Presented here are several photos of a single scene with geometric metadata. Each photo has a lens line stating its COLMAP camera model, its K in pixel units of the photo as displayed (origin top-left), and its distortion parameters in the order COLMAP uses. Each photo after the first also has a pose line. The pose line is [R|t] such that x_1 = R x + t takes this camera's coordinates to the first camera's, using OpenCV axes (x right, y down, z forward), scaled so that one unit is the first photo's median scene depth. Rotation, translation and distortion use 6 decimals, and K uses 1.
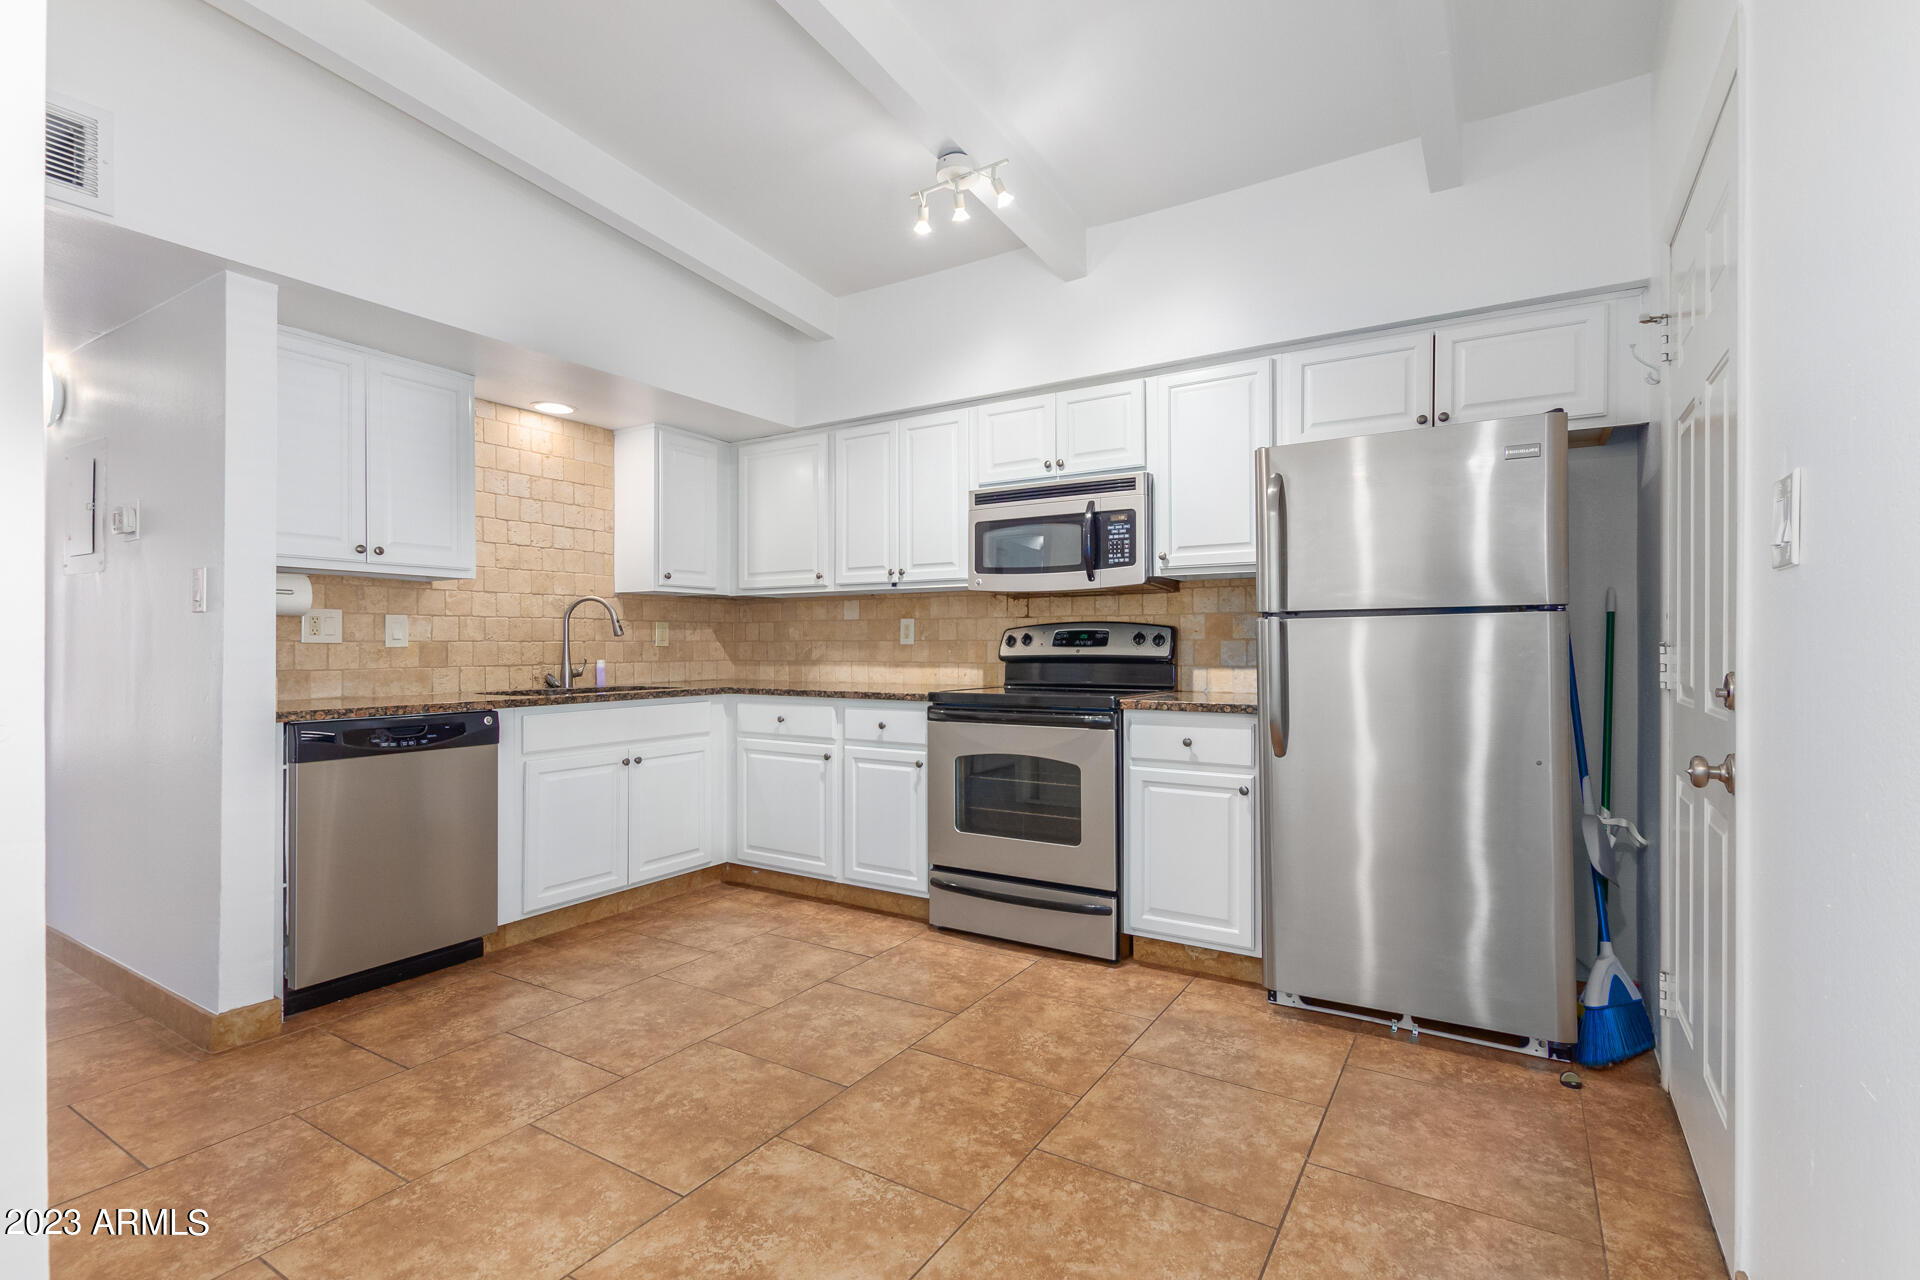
lens RADIAL K [[880.6, 0, 961.5], [0, 880.6, 639.7], [0, 0, 1]] dist [0.001132, -0.000531]
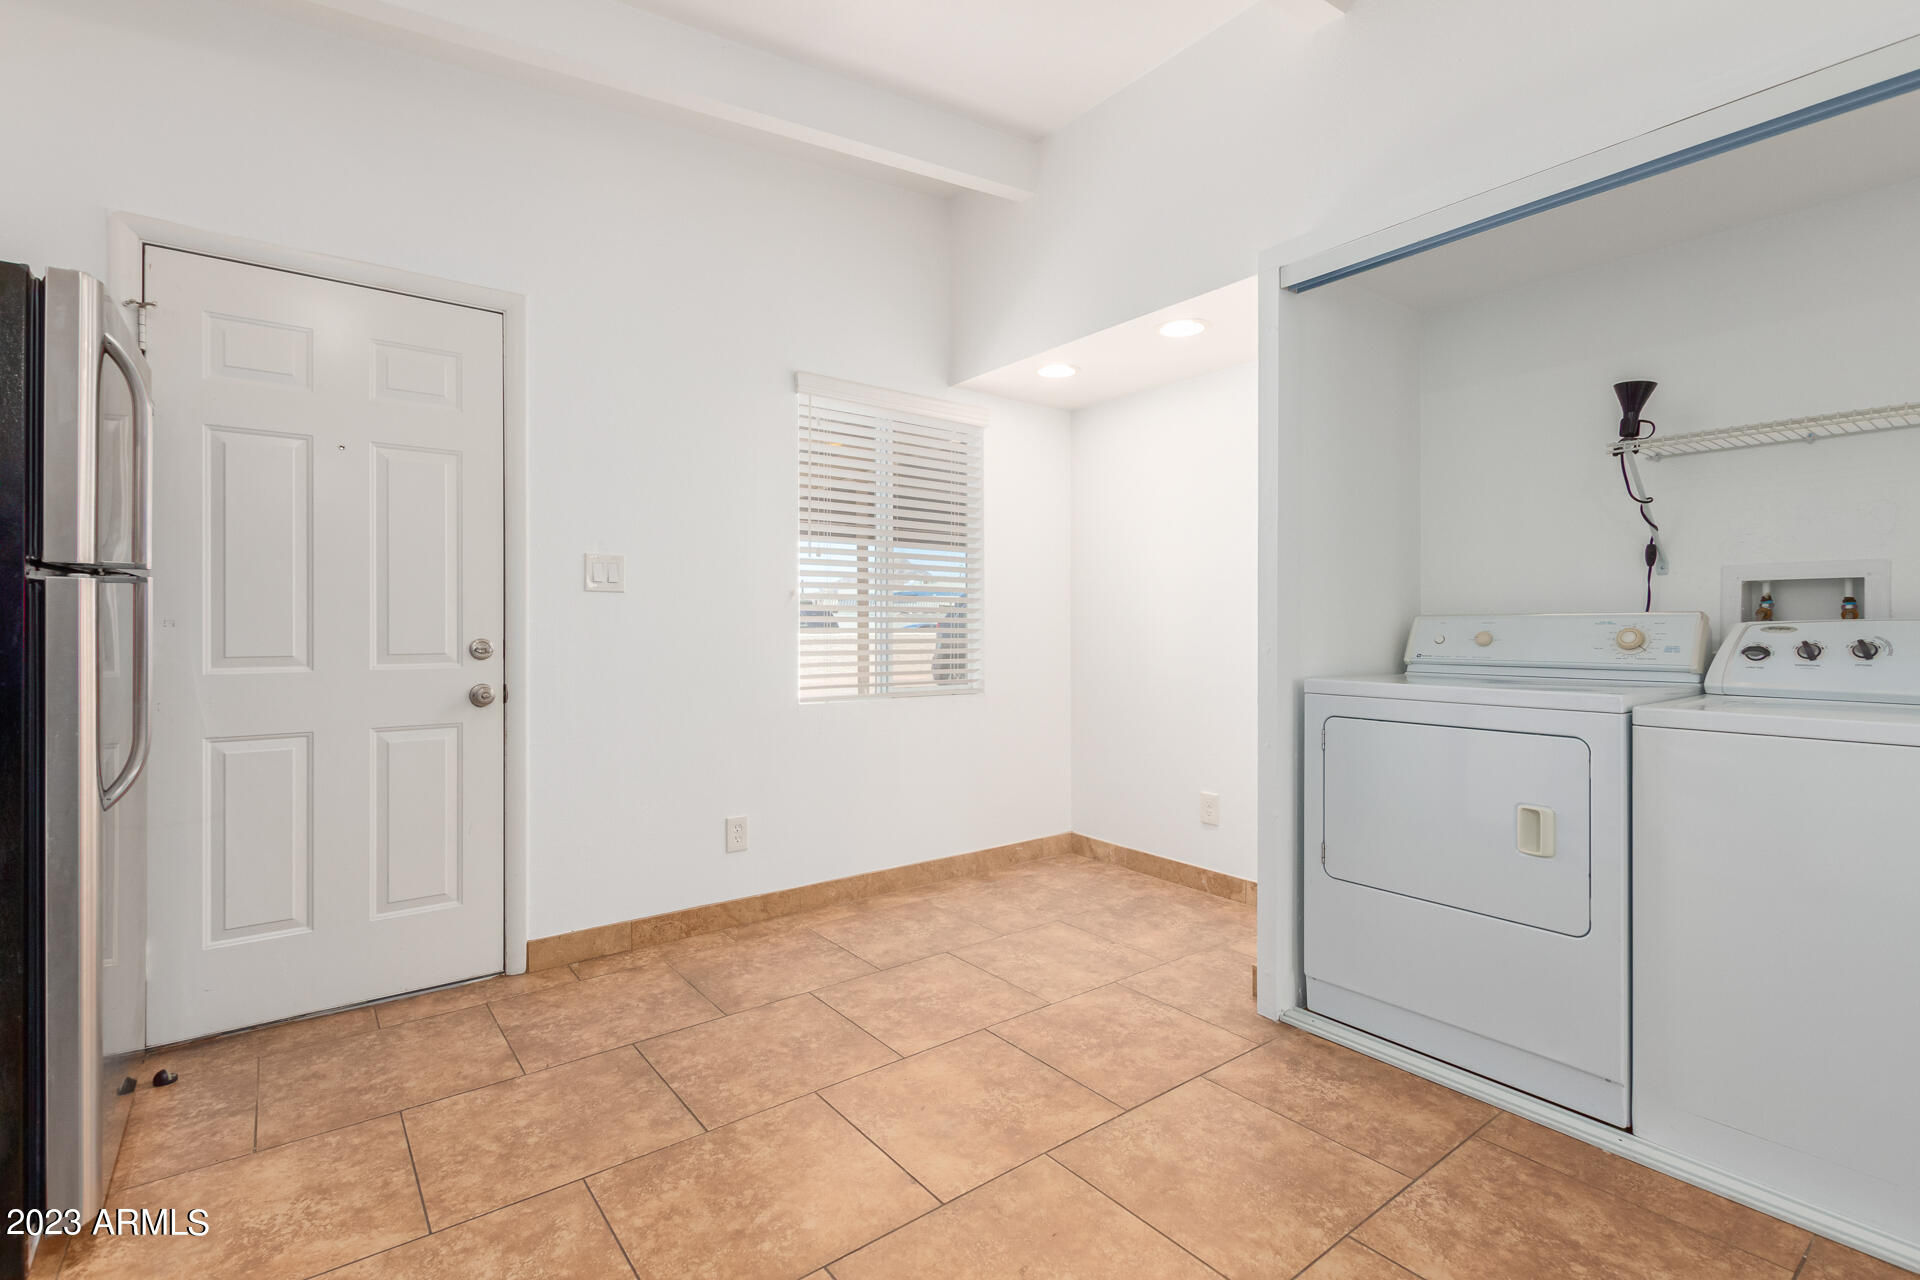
lens RADIAL K [[880.6, 0, 962.3], [0, 880.6, 630.6], [0, 0, 1]] dist [0.001132, -0.000531]
pose [[-0.934993, -0.000124, 0.354665, -0.558020], [0.000400, 0.999999, 0.001403, 0.008358], [-0.354665, 0.001454, -0.934992, 1.888104]]
